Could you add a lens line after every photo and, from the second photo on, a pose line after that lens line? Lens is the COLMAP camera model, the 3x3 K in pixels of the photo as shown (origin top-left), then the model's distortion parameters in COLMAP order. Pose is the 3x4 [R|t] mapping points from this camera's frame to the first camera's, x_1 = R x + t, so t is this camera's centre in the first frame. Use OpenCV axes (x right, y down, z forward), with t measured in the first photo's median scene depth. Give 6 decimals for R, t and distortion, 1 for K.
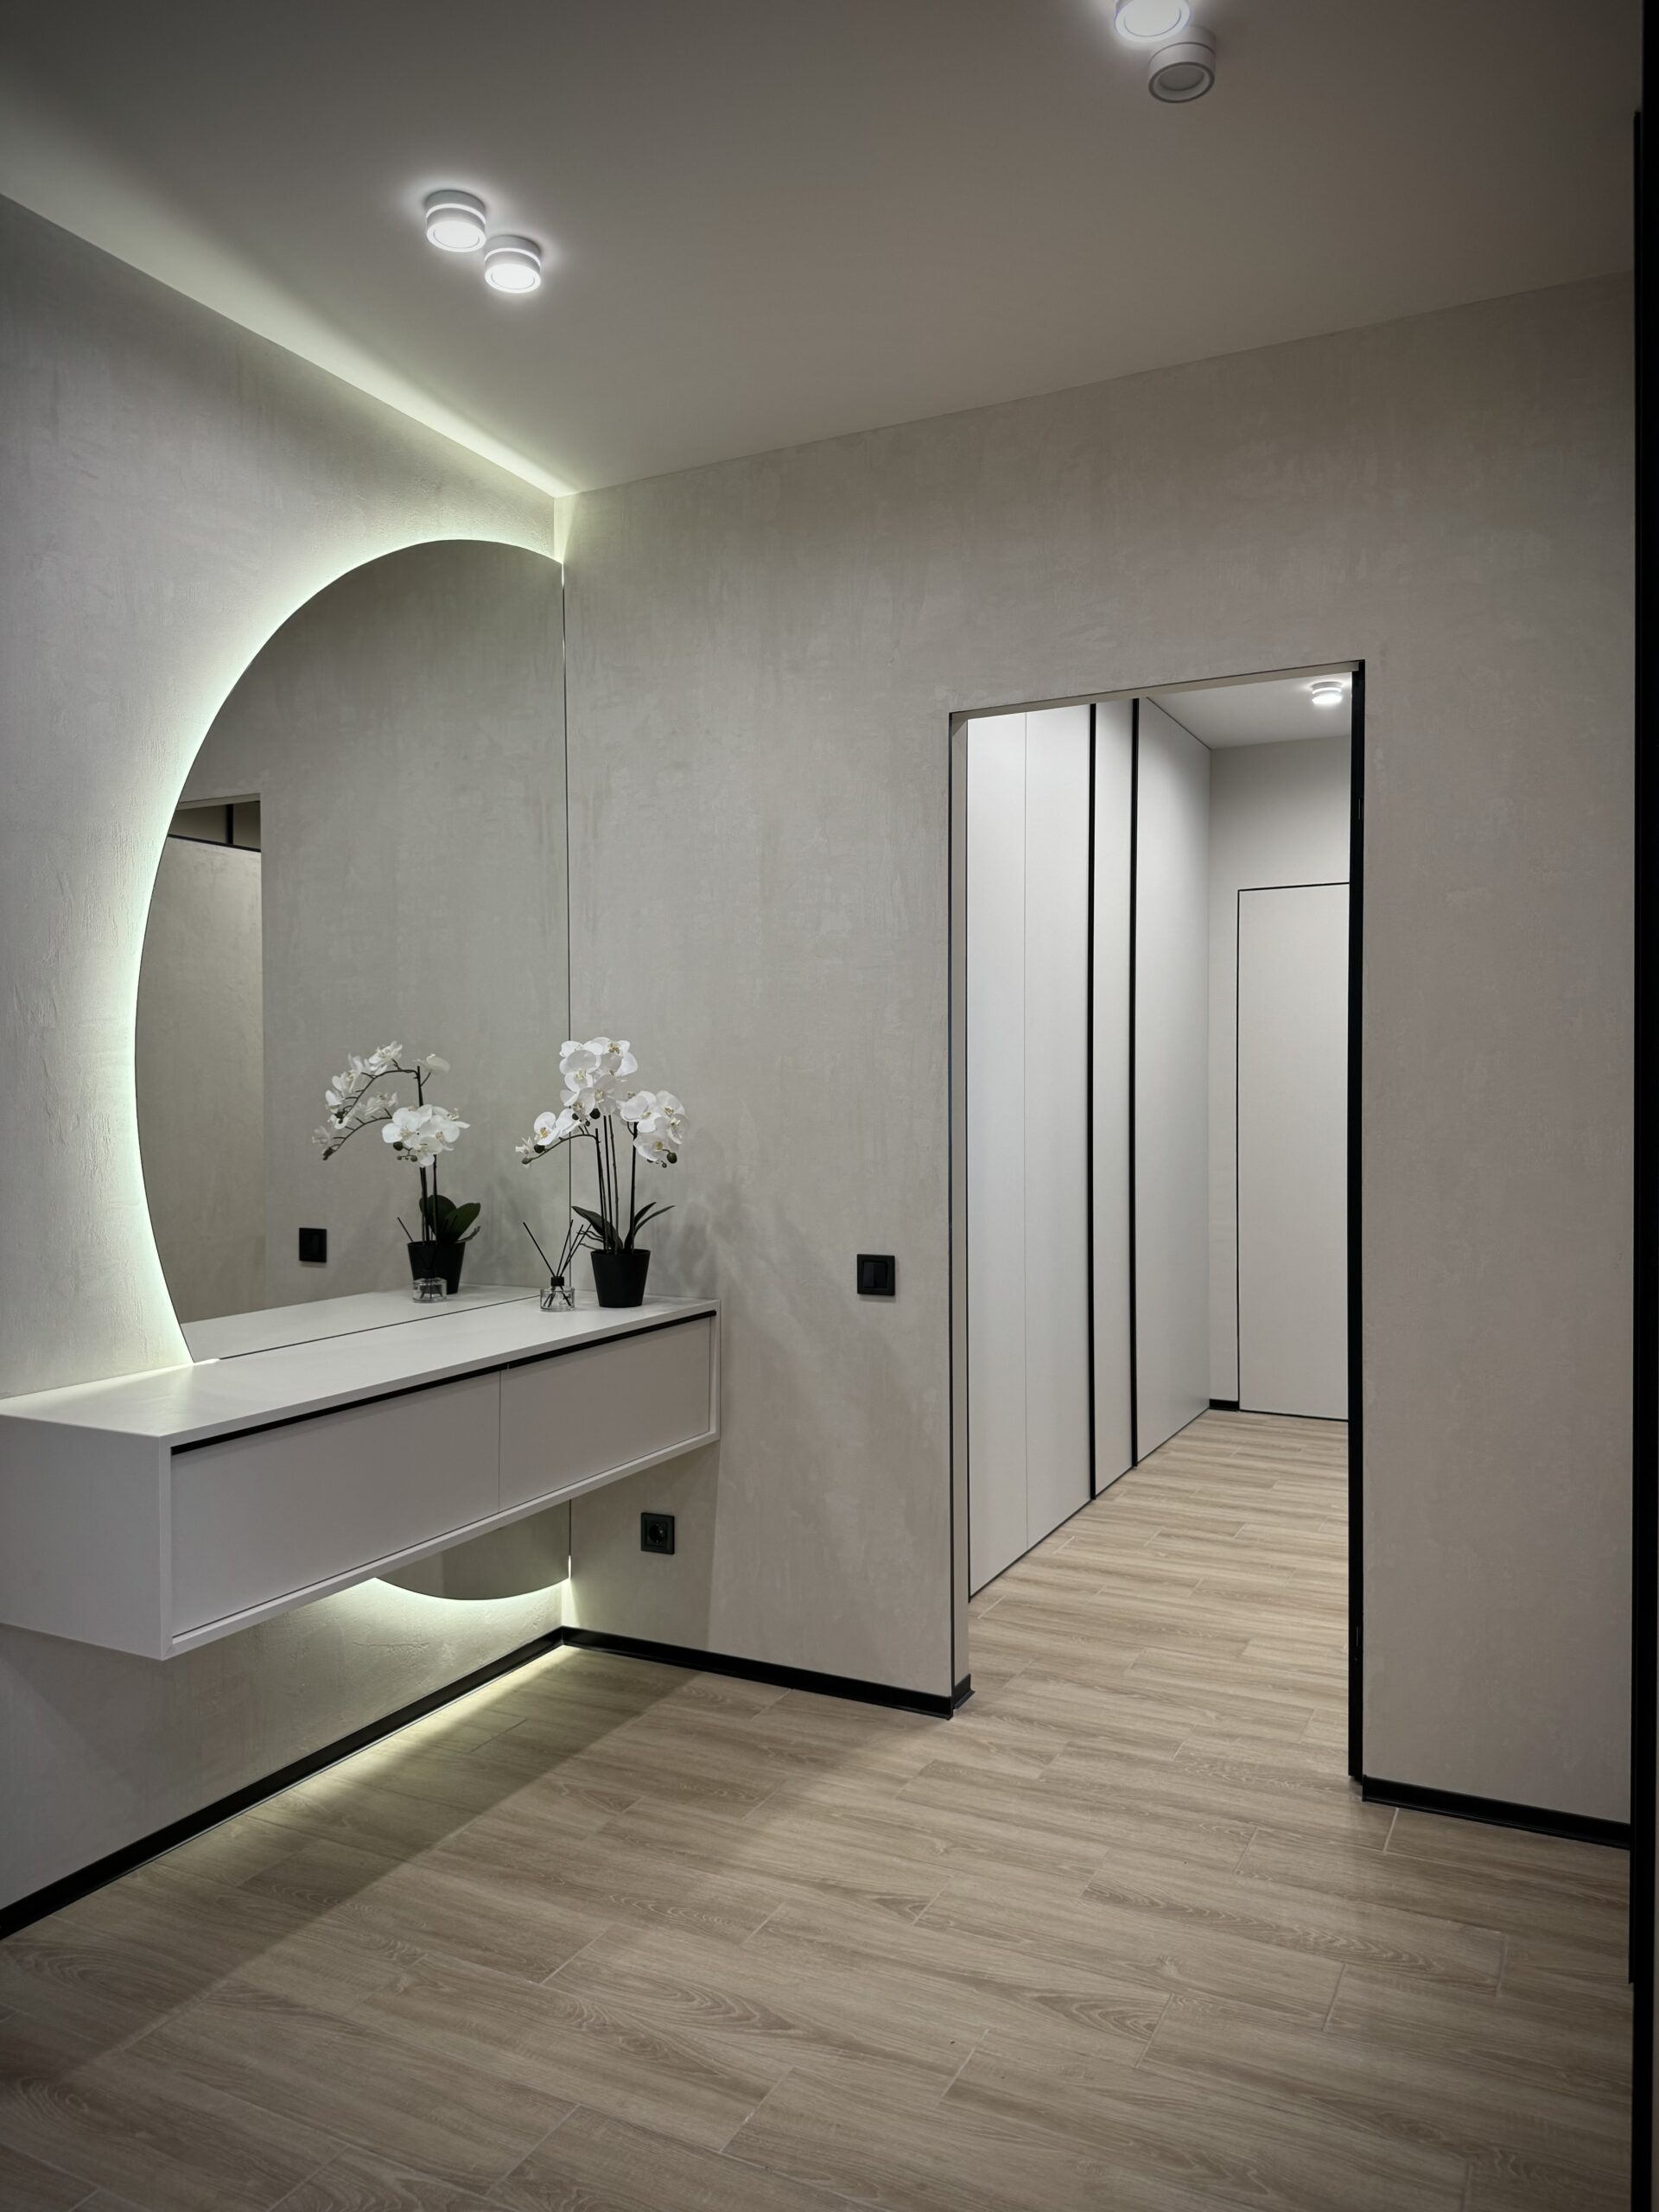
lens RADIAL K [[1539.5, 0, 829.5], [0, 1539.5, 1106.0], [0, 0, 1]] dist [0.125499, -0.184124]
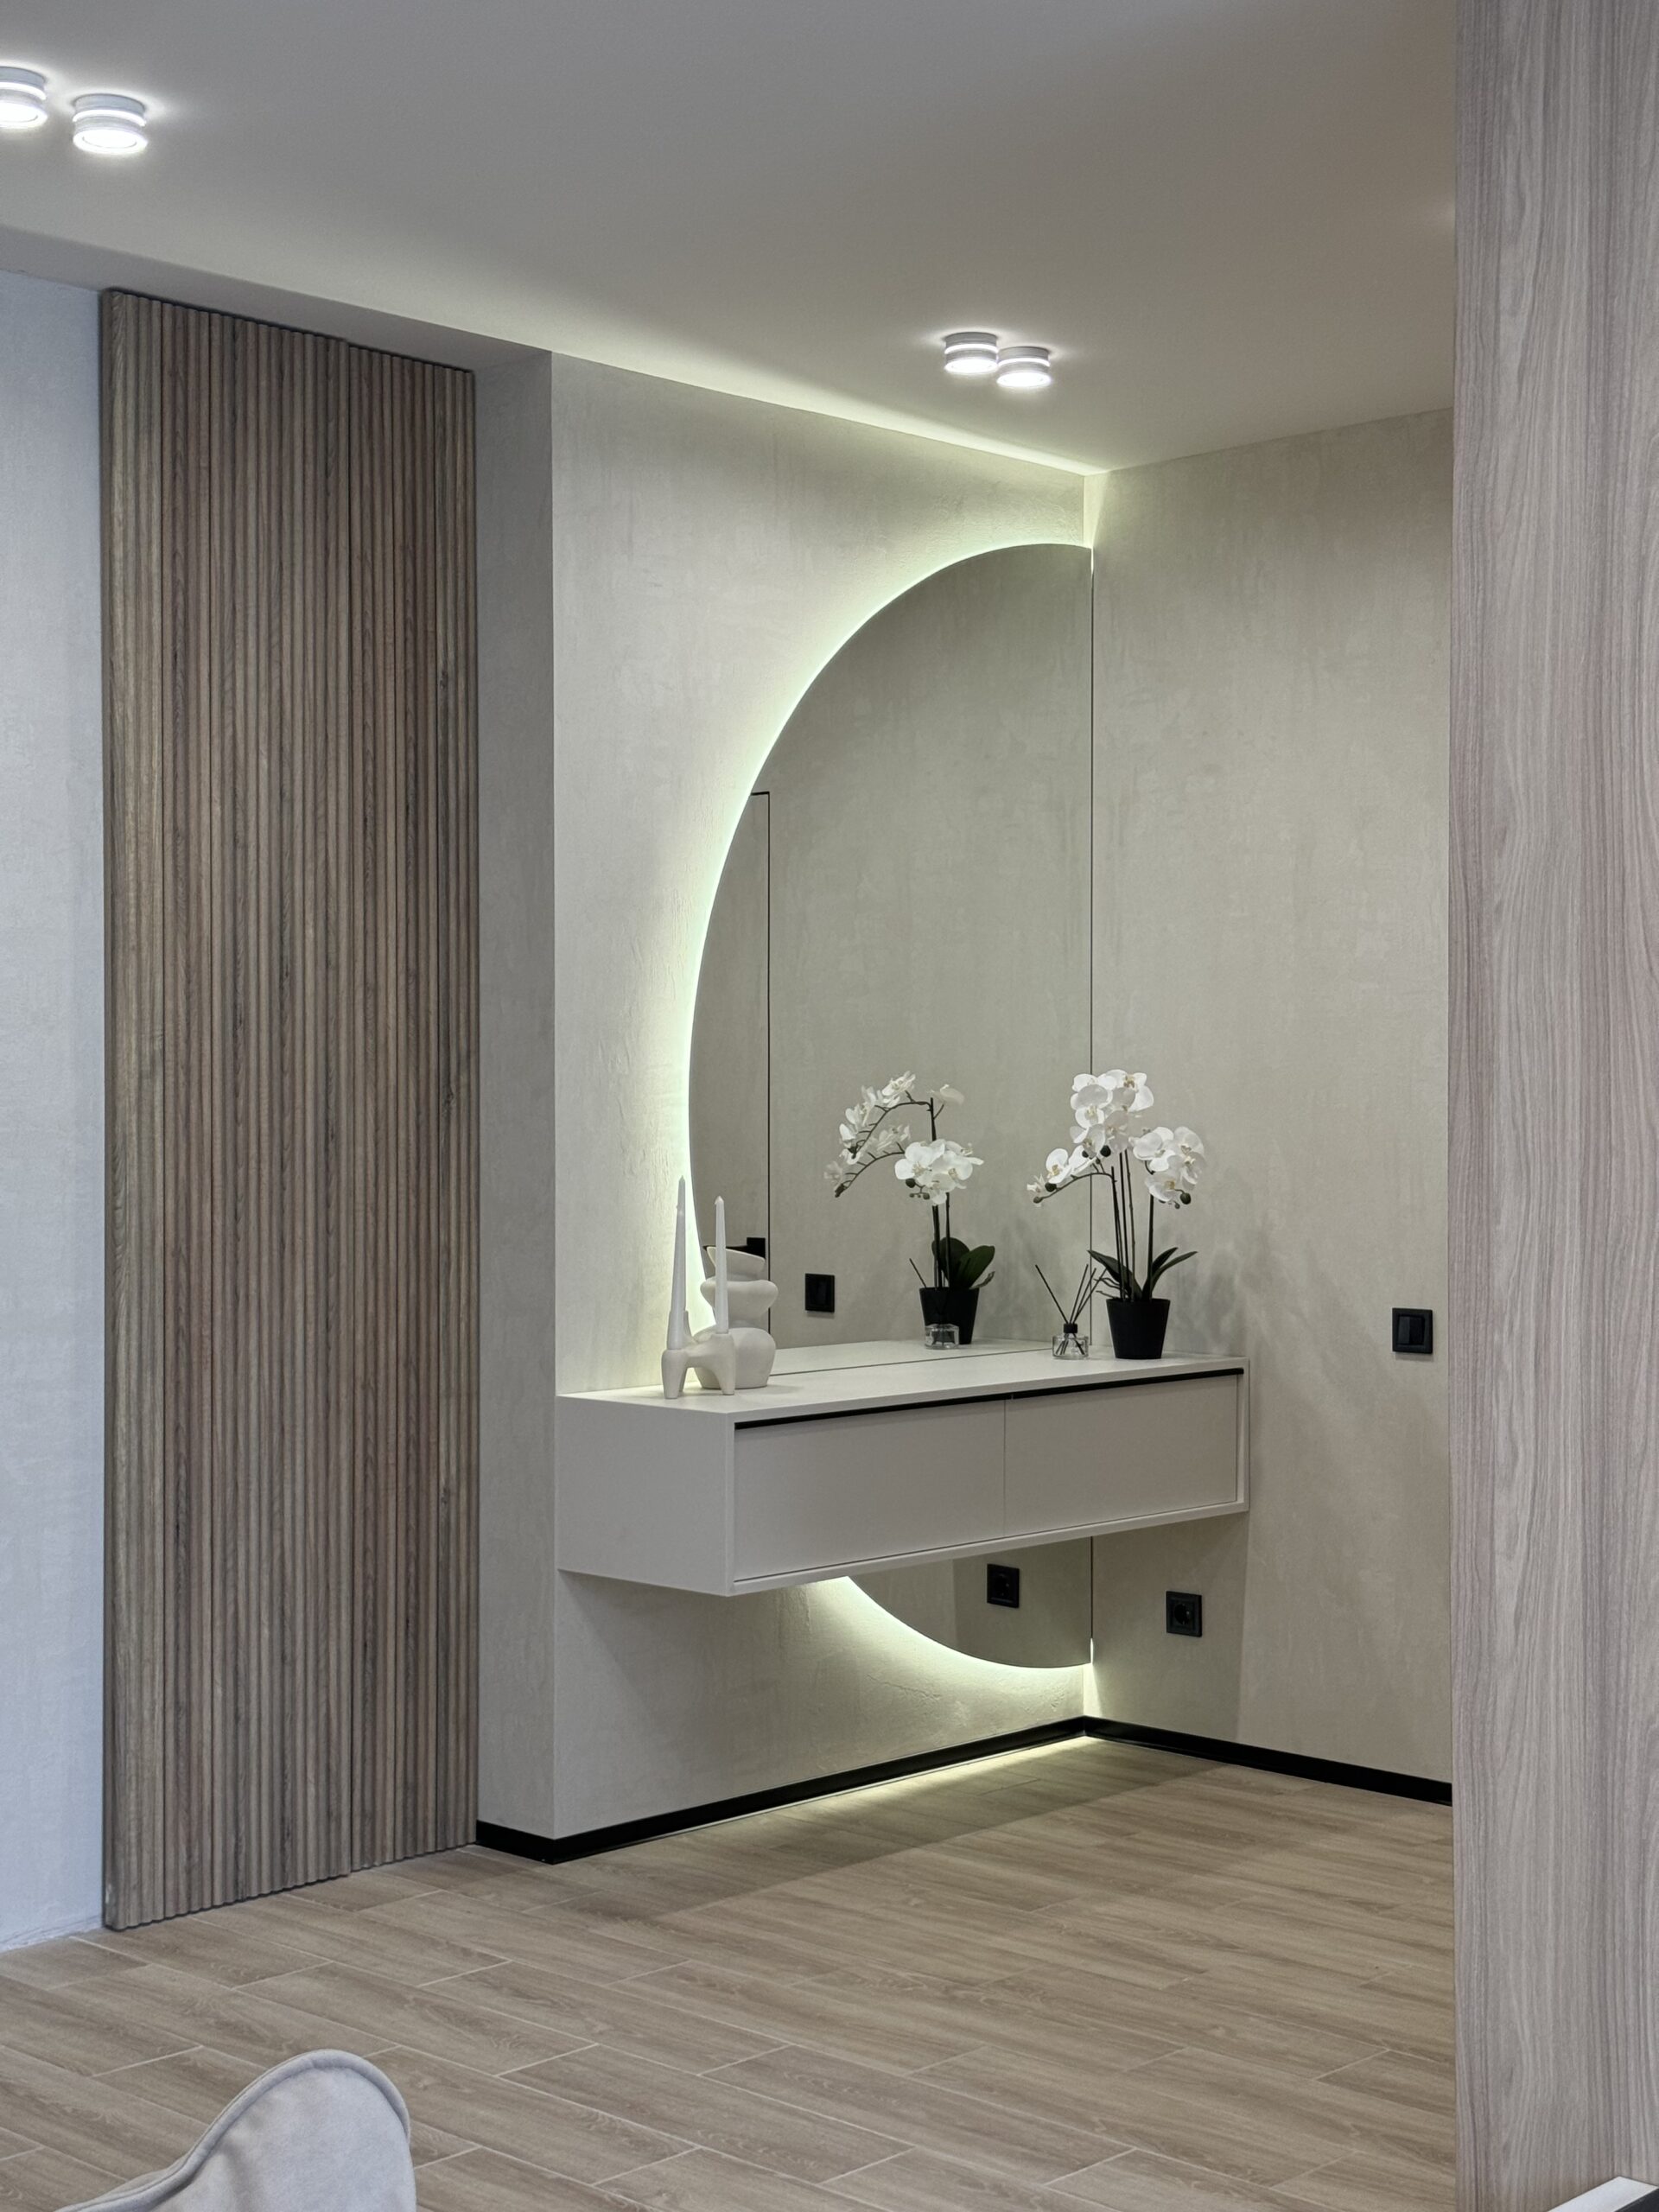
lens RADIAL K [[3060.6, 0, 829.5], [0, 3060.6, 1106.0], [0, 0, 1]] dist [0.212634, -0.451384]
pose [[0.955560, 0.005039, -0.294753, 0.233326], [-0.006981, 0.999960, -0.005535, -0.010794], [0.294713, 0.007346, 0.955558, -0.827809]]
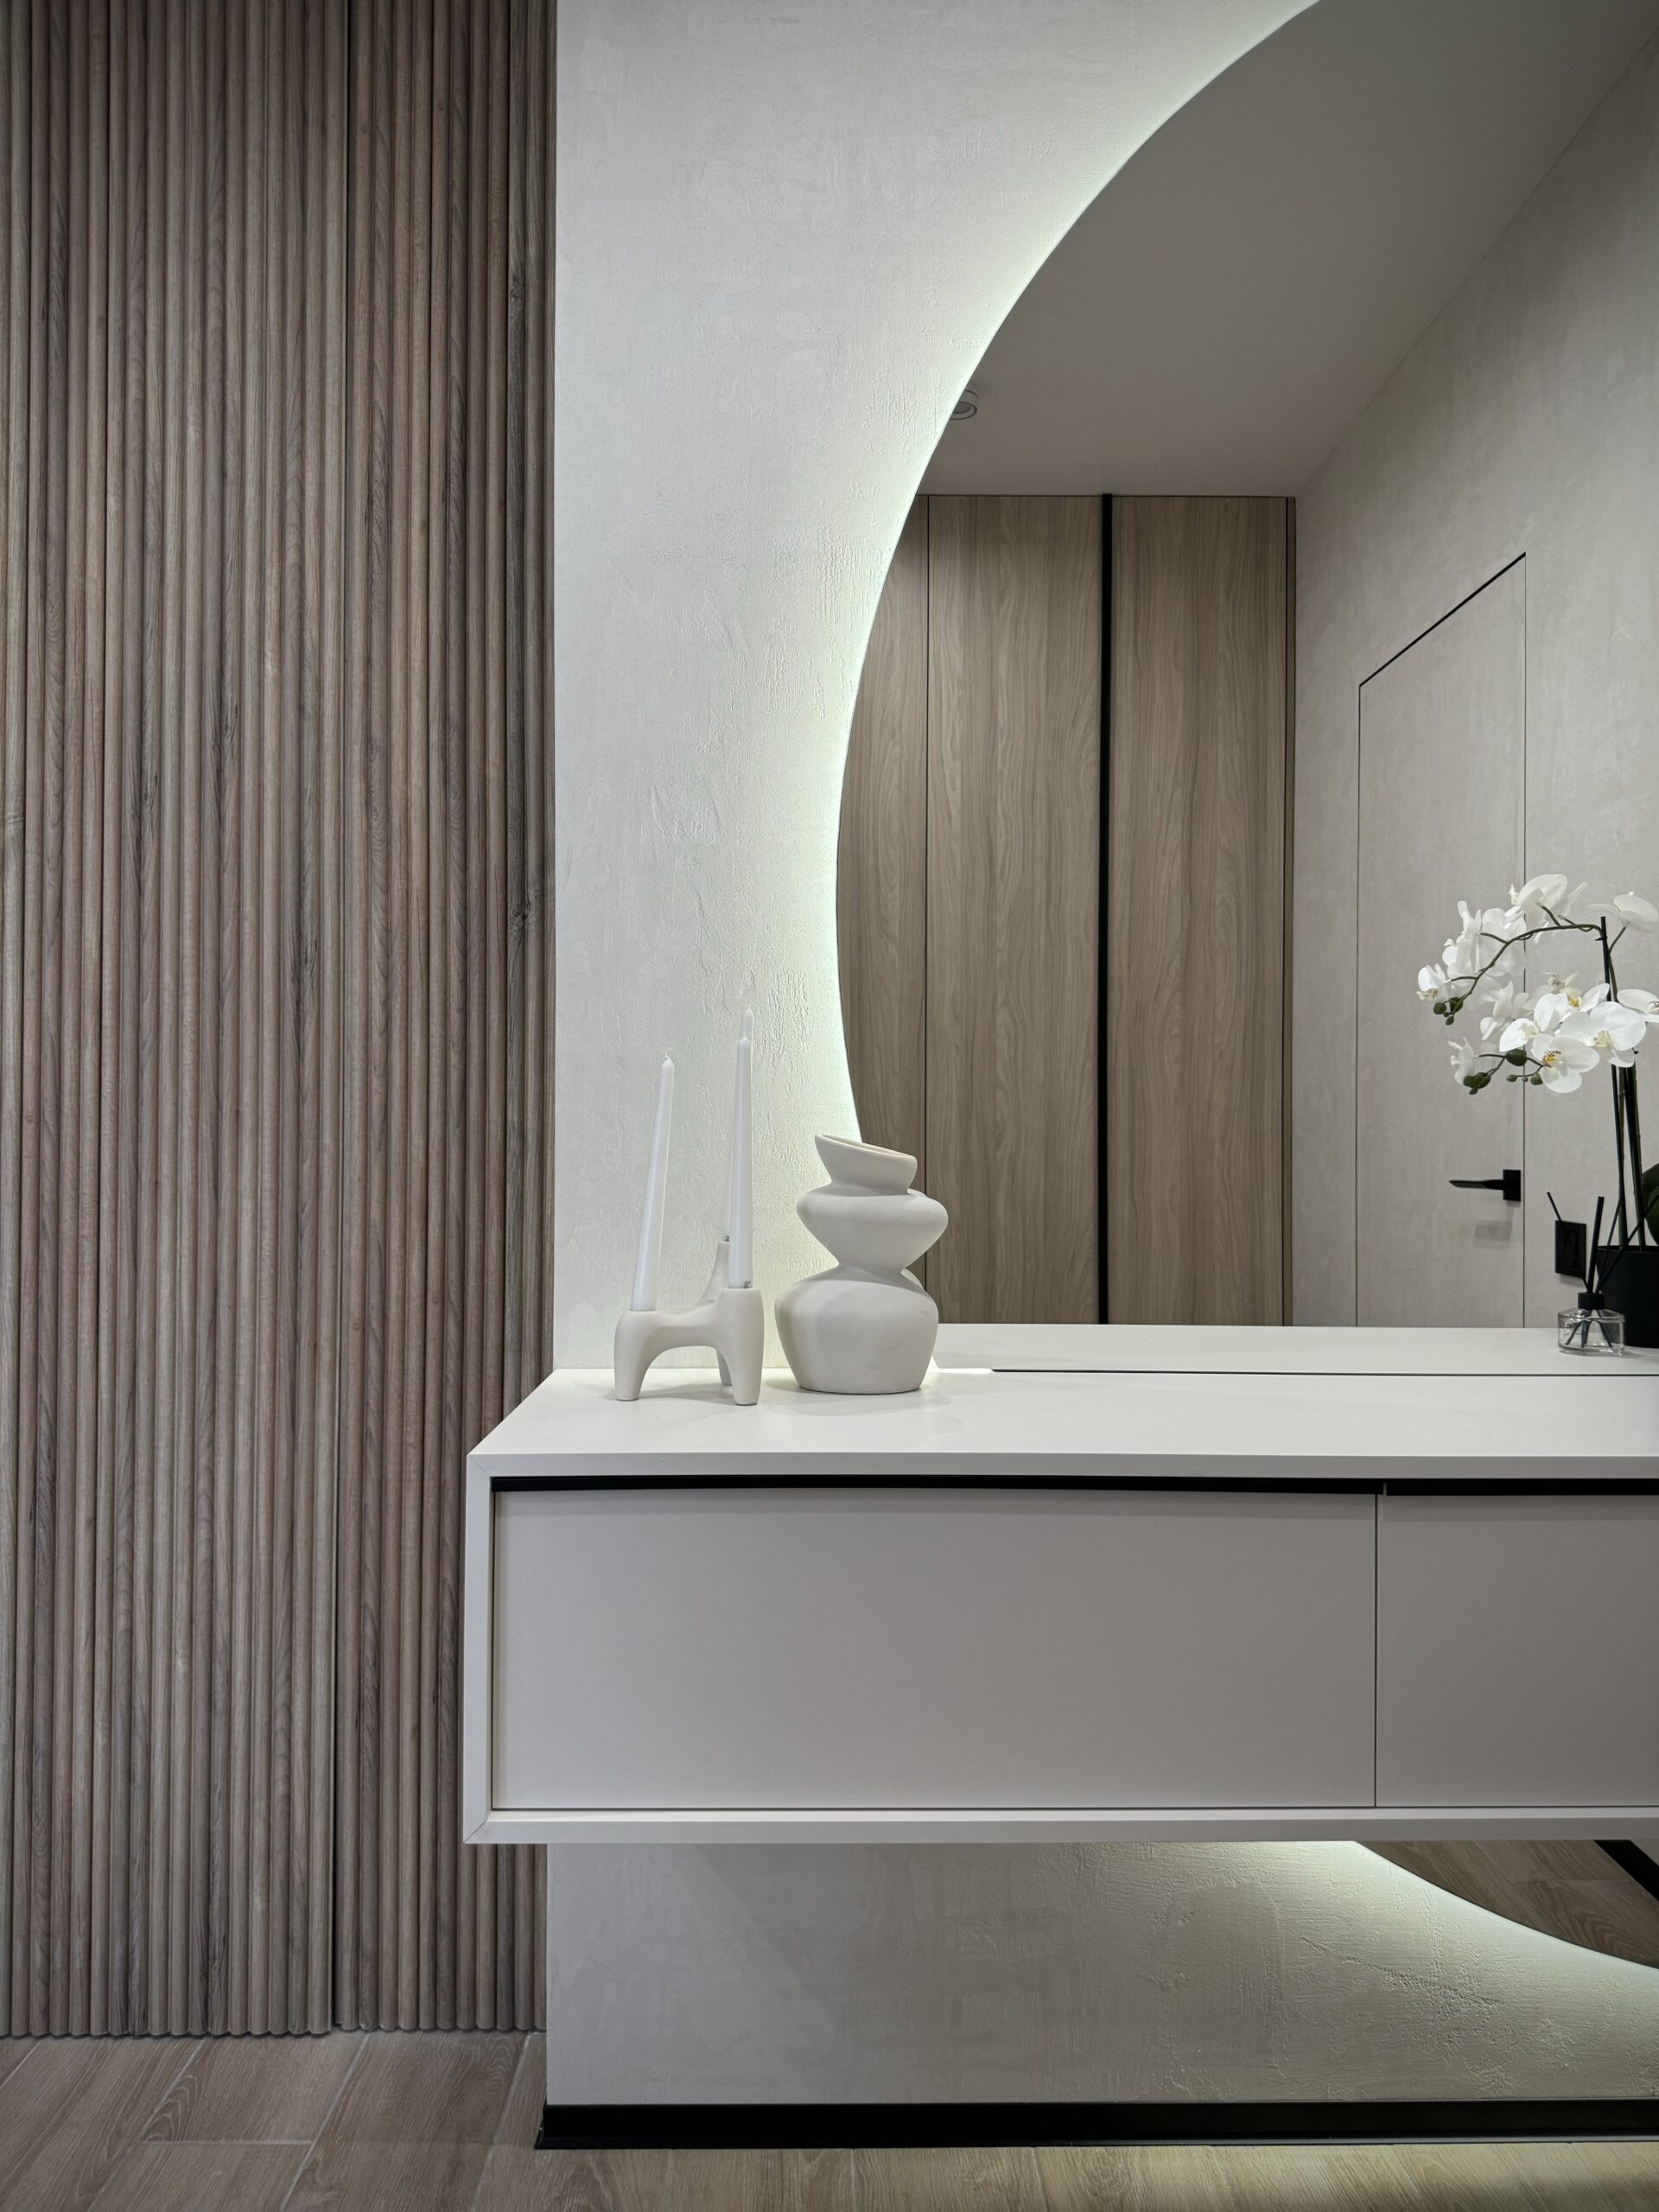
lens RADIAL K [[1539.5, 0, 829.5], [0, 1539.5, 1106.0], [0, 0, 1]] dist [0.125499, -0.184124]
pose [[0.462845, -0.006193, -0.886418, 0.100294], [-0.016036, 0.999753, -0.015358, 0.056477], [0.886294, 0.021323, 0.462632, 0.544354]]
